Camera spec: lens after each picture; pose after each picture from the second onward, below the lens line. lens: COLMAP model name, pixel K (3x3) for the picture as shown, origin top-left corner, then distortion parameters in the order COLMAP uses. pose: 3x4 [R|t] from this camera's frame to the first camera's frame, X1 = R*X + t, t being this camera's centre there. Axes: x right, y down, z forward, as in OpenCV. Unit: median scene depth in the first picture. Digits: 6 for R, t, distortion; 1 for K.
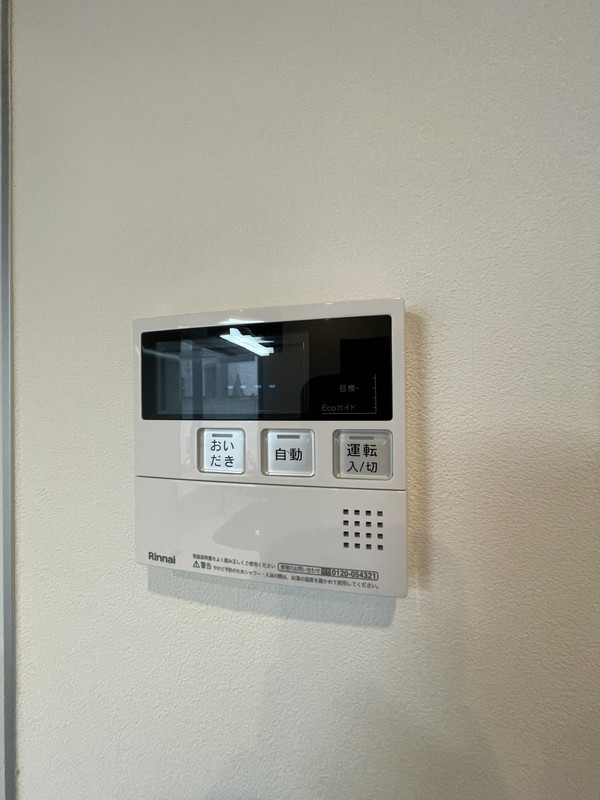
lens RADIAL K [[323.3, 0, 300.8], [0, 323.3, 396.2], [0, 0, 1]] dist [-0.000267, -0.000411]
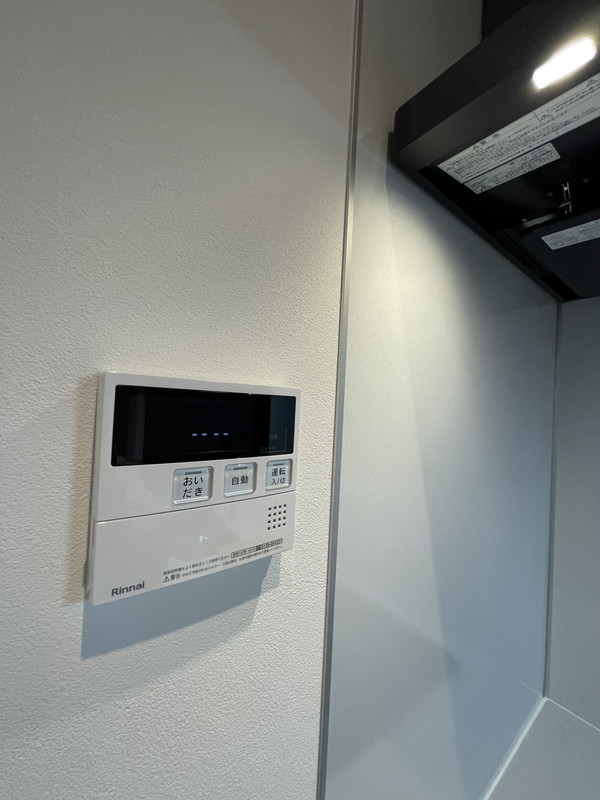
lens RADIAL K [[323.3, 0, 299.3], [0, 323.3, 402.0], [0, 0, 1]] dist [-0.000267, -0.000411]
pose [[0.616157, 0.048344, 0.786138, -1.120965], [-0.053097, 0.998393, -0.019781, -0.181019], [-0.785832, -0.029554, 0.617734, -0.166097]]
